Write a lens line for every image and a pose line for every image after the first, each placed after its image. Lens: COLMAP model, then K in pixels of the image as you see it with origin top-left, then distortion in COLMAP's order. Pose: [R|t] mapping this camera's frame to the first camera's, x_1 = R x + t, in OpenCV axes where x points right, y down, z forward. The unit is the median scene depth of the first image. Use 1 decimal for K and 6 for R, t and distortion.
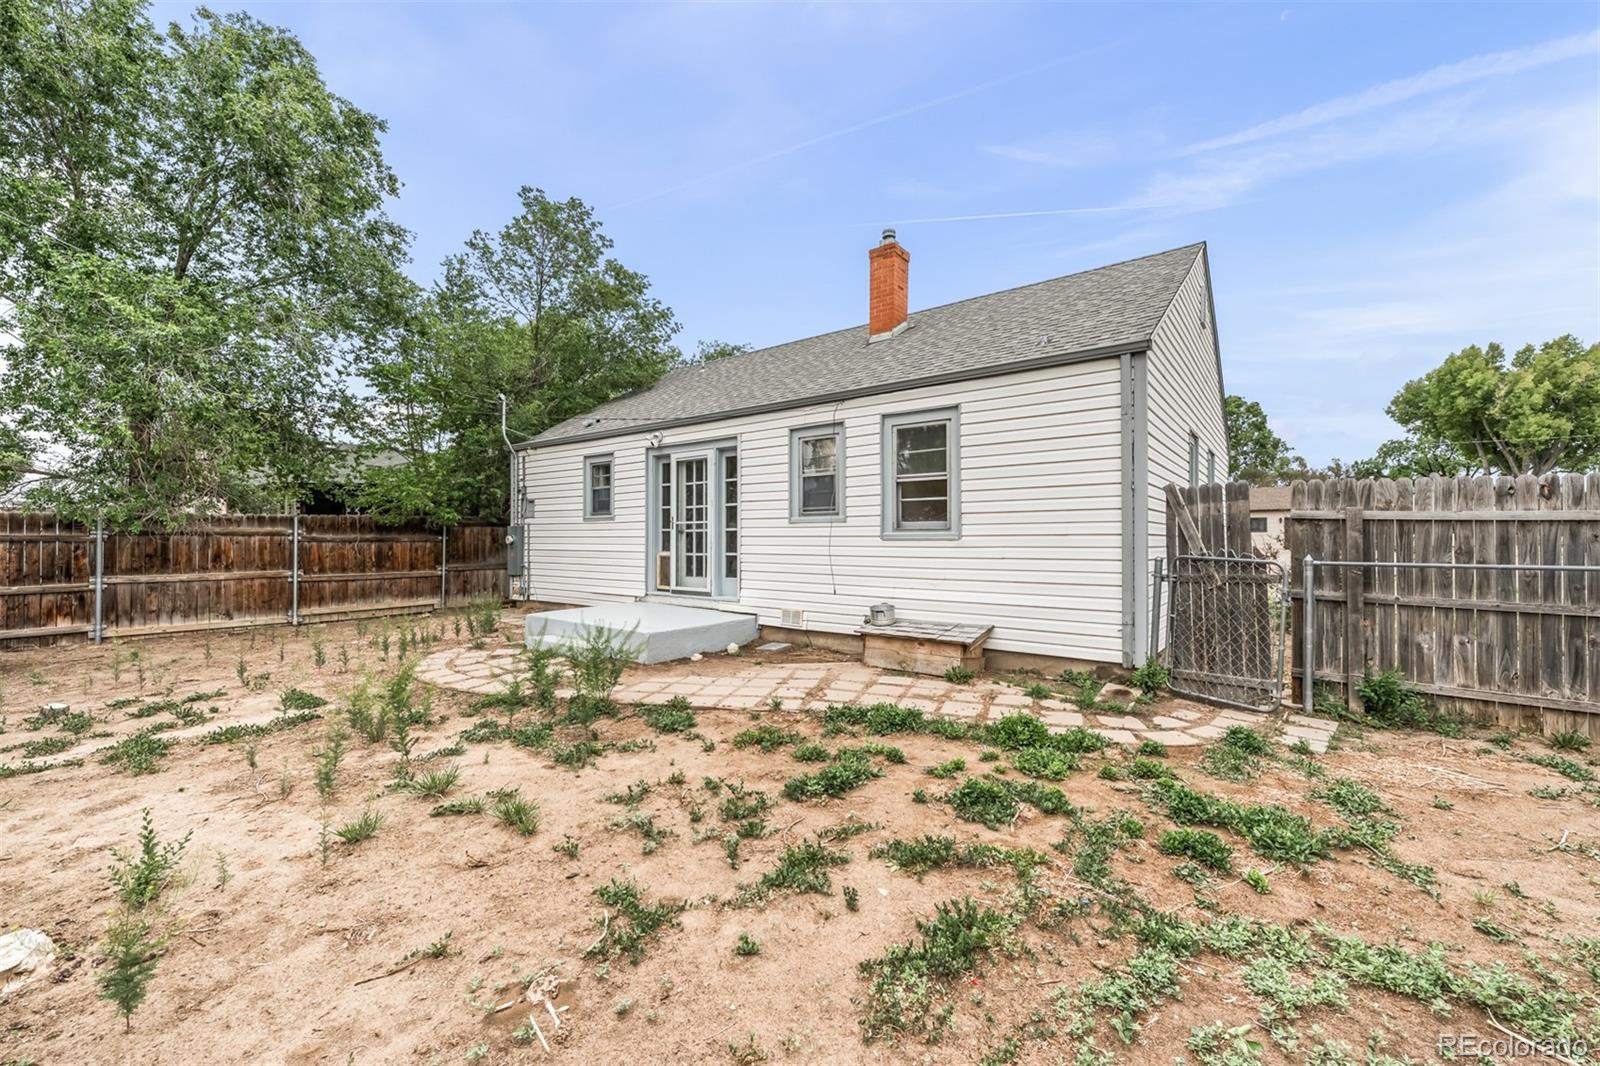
lens RADIAL K [[646.2, 0, 796.1], [0, 646.2, 532.3], [0, 0, 1]] dist [-0.002678, -0.000161]
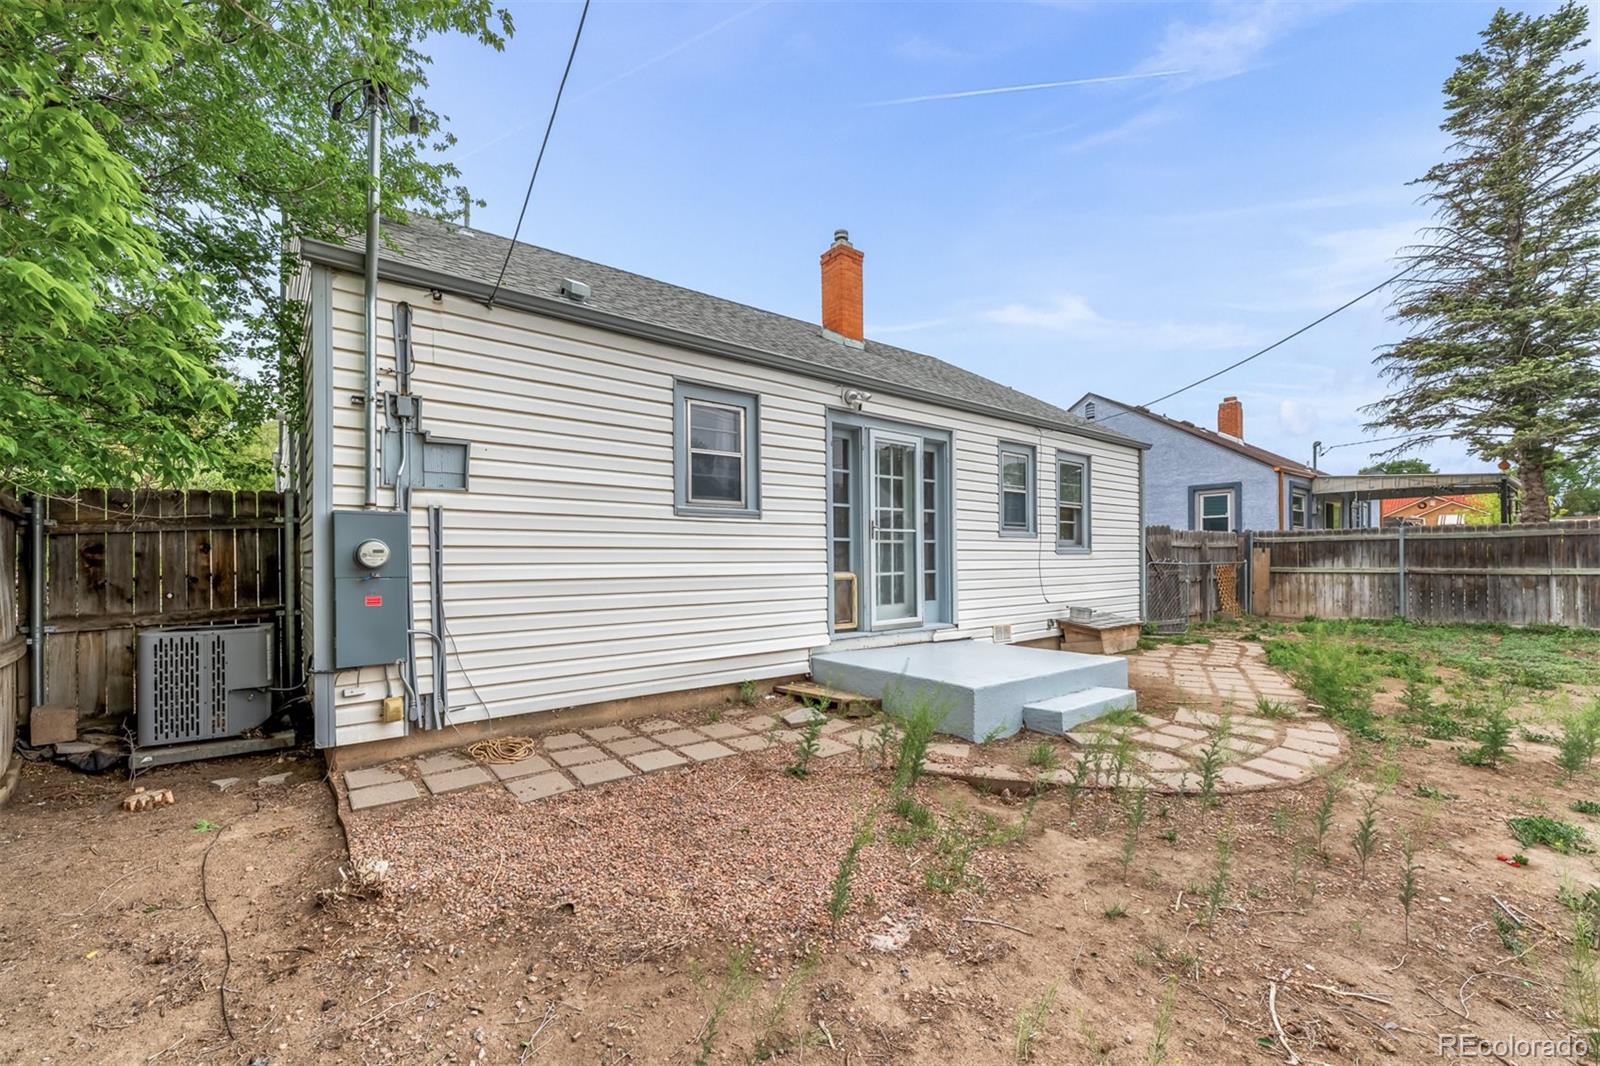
lens RADIAL K [[646.2, 0, 783.3], [0, 646.2, 564.7], [0, 0, 1]] dist [-0.002678, -0.000161]
pose [[0.246285, 0.005055, 0.969184, -0.894682], [0.008948, 0.999932, -0.007489, 0.027810], [-0.969156, 0.010517, 0.246223, 0.933802]]
